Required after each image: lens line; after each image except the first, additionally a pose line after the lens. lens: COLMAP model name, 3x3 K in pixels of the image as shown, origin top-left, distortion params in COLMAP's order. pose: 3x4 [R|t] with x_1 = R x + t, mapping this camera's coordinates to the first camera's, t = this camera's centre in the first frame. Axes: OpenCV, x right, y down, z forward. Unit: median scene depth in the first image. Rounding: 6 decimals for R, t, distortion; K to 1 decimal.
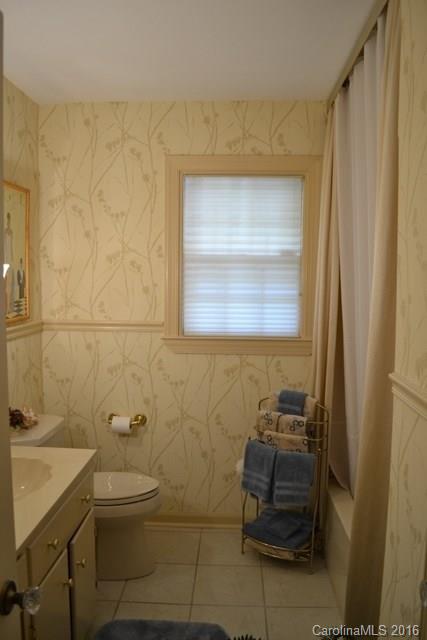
lens RADIAL K [[525.4, 0, 212.7], [0, 525.4, 321.0], [0, 0, 1]] dist [-0.069702, 0.014627]
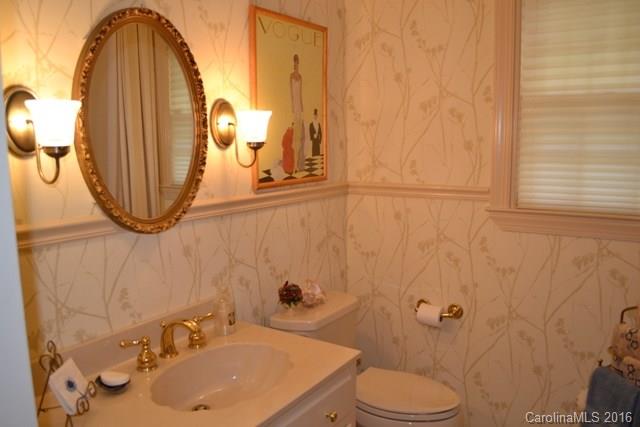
lens RADIAL K [[525.4, 0, 321.5], [0, 525.4, 214.2], [0, 0, 1]] dist [-0.069702, 0.014627]
pose [[0.862692, 0.052302, -0.503019, 0.077133], [-0.027045, 0.997986, 0.057385, 0.002708], [0.505007, -0.035901, 0.862368, 0.231075]]
